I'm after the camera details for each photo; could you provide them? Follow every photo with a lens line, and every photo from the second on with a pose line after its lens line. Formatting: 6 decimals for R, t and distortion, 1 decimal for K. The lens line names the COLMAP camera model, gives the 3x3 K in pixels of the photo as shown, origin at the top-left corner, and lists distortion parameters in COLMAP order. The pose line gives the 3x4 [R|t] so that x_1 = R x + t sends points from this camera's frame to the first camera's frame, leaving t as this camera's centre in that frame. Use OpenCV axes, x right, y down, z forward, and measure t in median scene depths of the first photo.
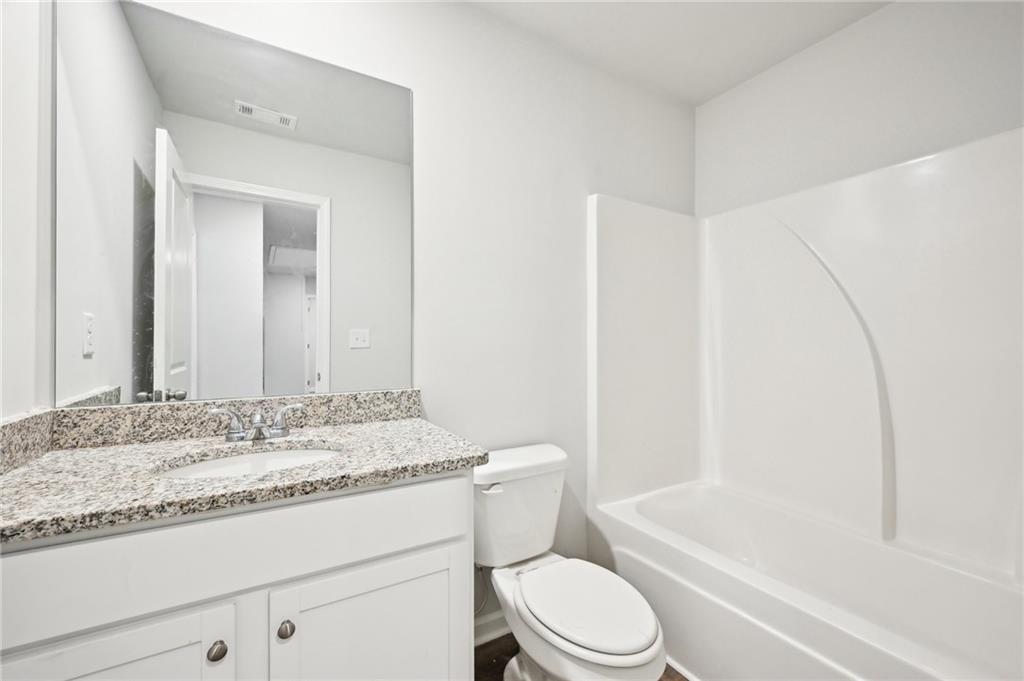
lens RADIAL K [[409.8, 0, 511.2], [0, 409.8, 340.5], [0, 0, 1]] dist [0.003084, -0.002010]
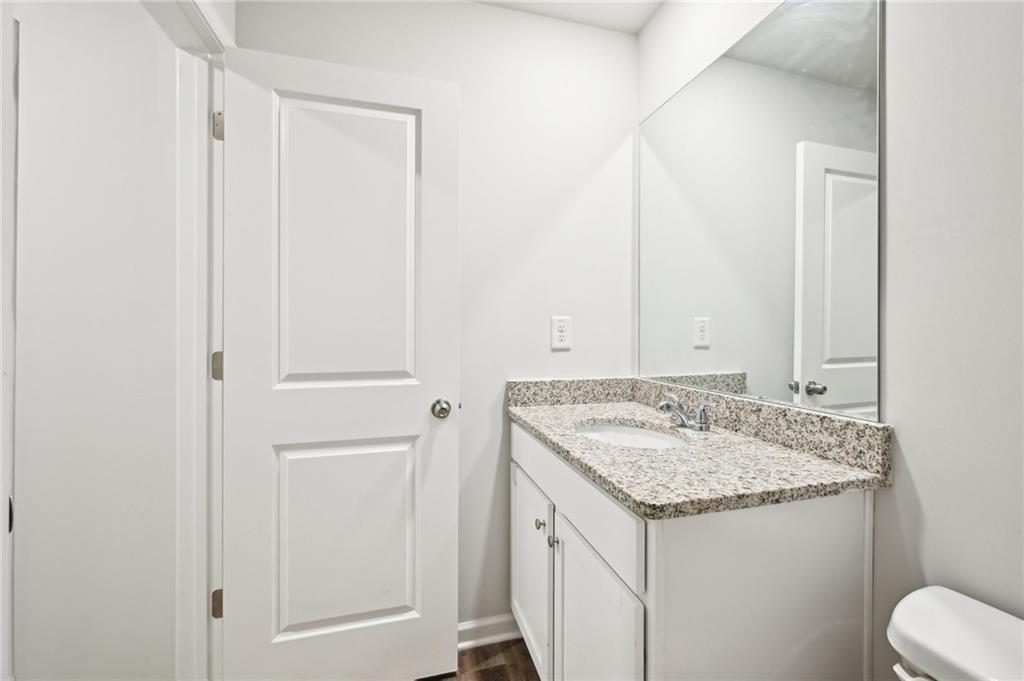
lens RADIAL K [[409.8, 0, 510.6], [0, 409.8, 338.5], [0, 0, 1]] dist [0.003084, -0.002010]
pose [[-0.267057, 0.013814, -0.963582, 0.507858], [0.009539, 0.999886, 0.011690, -0.016838], [0.963633, -0.006069, -0.267159, 0.713762]]
